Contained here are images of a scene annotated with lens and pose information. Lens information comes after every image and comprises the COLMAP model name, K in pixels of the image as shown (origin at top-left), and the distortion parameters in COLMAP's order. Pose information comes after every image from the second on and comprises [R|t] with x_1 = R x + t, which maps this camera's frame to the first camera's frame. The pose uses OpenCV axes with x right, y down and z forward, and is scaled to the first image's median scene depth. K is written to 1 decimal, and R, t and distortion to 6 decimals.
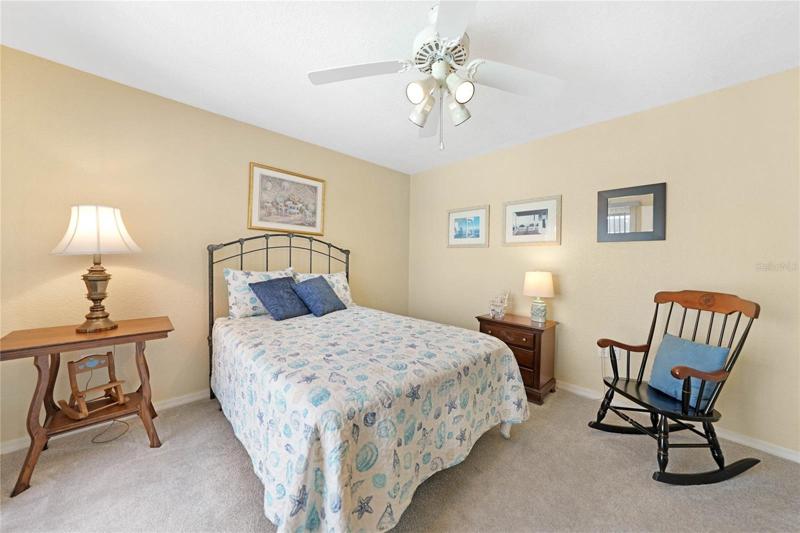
lens RADIAL K [[286.5, 0, 400.3], [0, 286.5, 256.3], [0, 0, 1]] dist [-0.028812, -0.000066]
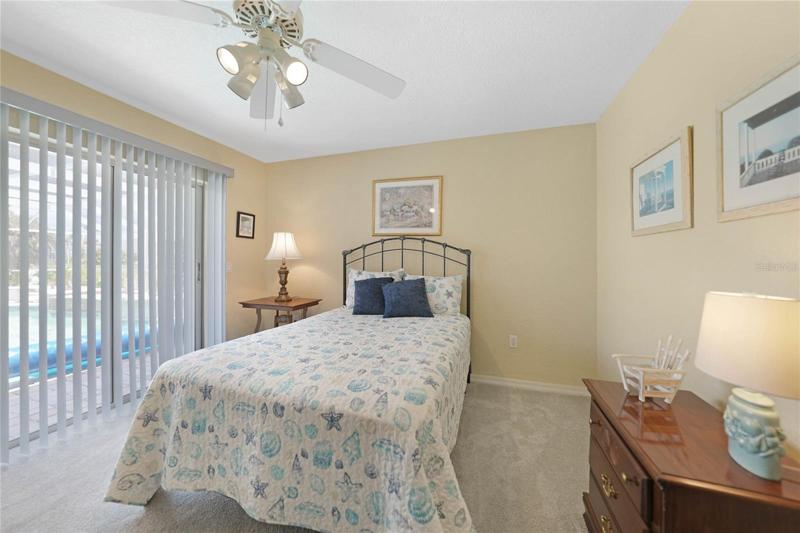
lens RADIAL K [[280.4, 0, 400.0], [0, 280.4, 266.5], [0, 0, 1]] dist [-0.025198, 0.000169]
pose [[0.464687, 0.007458, -0.885443, 0.564421], [0.013107, 0.999797, 0.015300, 0.015656], [0.885378, -0.018715, 0.464495, 0.535876]]
